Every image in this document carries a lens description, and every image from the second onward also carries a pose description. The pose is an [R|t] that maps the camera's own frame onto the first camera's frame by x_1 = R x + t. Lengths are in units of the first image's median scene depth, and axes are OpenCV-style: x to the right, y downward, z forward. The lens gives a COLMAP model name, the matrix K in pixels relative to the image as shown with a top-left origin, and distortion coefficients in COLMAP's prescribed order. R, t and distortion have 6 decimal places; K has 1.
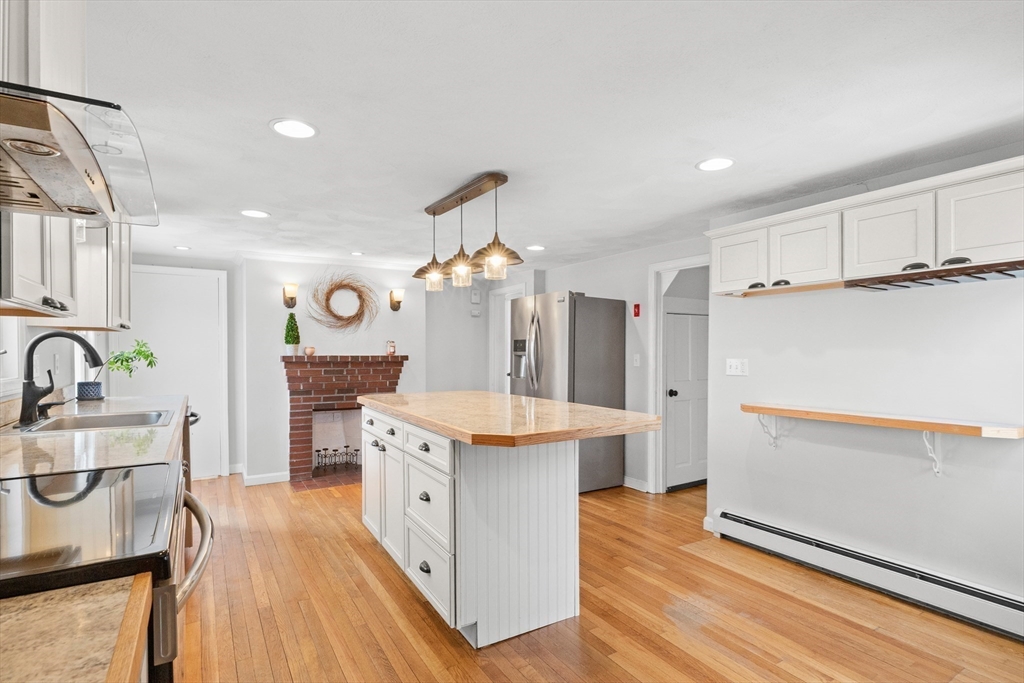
lens RADIAL K [[504.7, 0, 528.1], [0, 504.7, 352.8], [0, 0, 1]] dist [-0.013121, -0.000019]
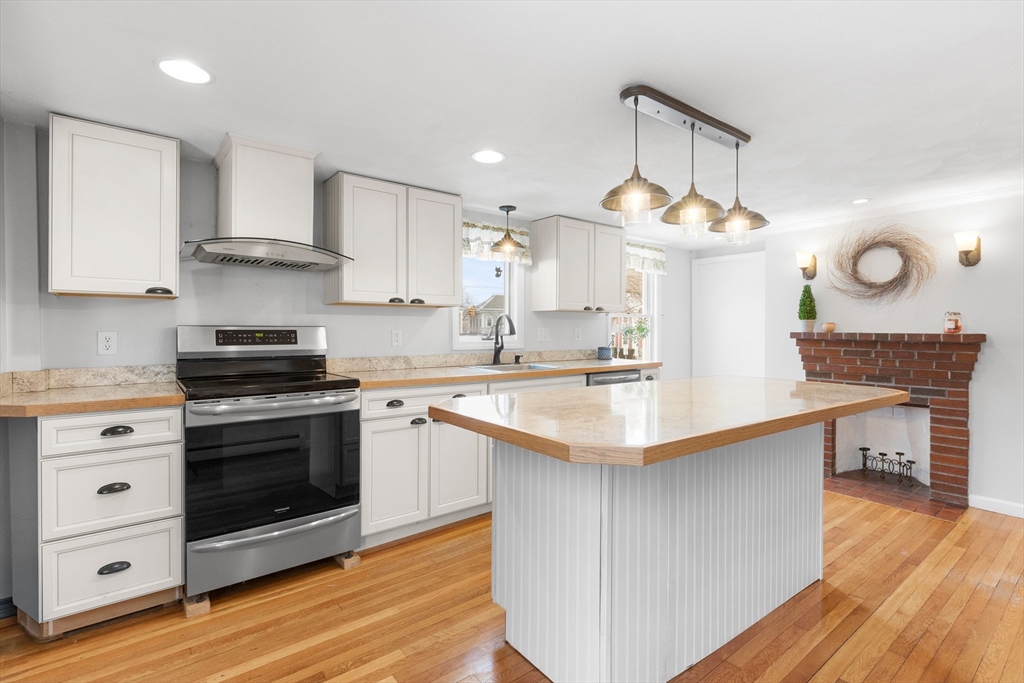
lens RADIAL K [[480.5, 0, 518.6], [0, 480.5, 328.6], [0, 0, 1]] dist [-0.001916, -0.000122]
pose [[0.087446, -0.001838, -0.996168, 0.341079], [-0.009046, 0.999956, -0.002639, 0.006008], [0.996128, 0.009242, 0.087425, 0.403439]]
